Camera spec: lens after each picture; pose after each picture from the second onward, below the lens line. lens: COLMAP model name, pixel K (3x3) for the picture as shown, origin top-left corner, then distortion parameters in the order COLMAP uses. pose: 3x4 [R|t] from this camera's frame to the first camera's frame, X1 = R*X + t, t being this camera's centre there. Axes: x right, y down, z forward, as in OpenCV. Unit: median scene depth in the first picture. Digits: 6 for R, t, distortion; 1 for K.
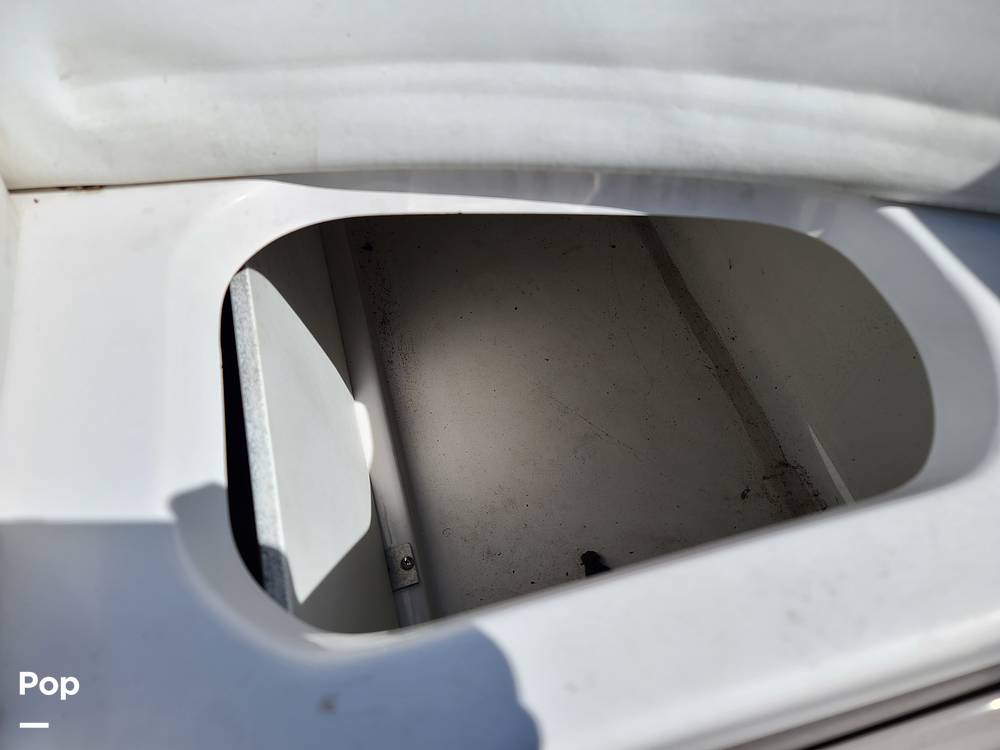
lens RADIAL K [[738.1, 0, 500.0], [0, 738.1, 375.0], [0, 0, 1]] dist [-0.052871, -0.000866]
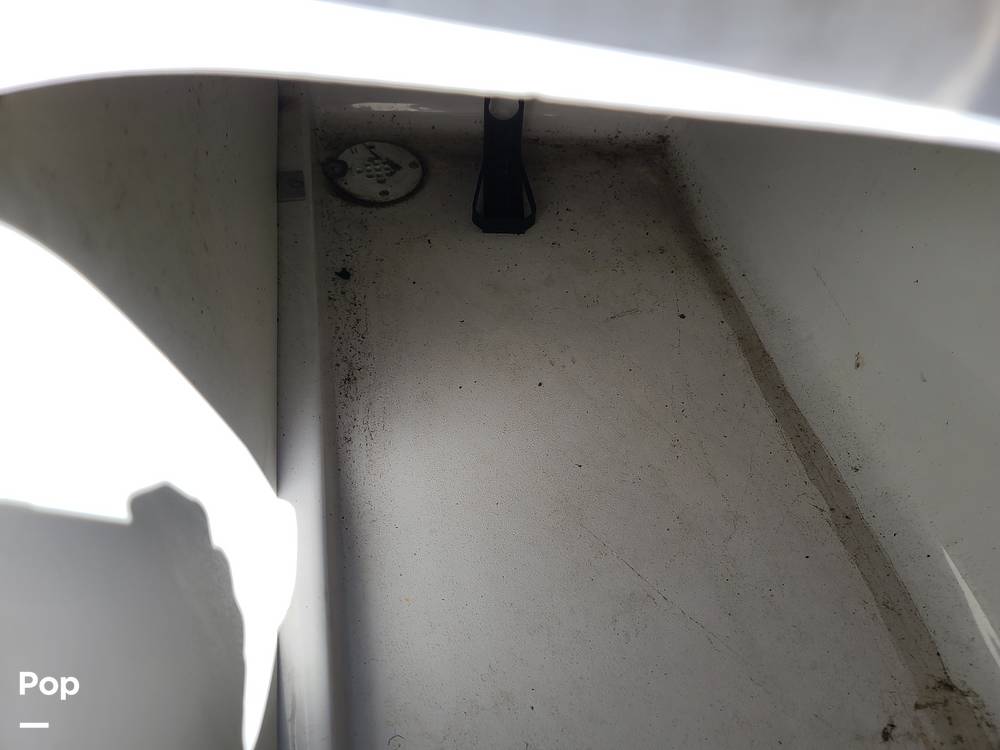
lens RADIAL K [[738.1, 0, 500.0], [0, 738.1, 375.0], [0, 0, 1]] dist [-0.052871, -0.000866]
pose [[0.991588, 0.128485, 0.015658, -0.031310], [-0.126339, 0.987060, -0.098744, -0.028787], [-0.028143, 0.095935, 0.994990, 0.344052]]
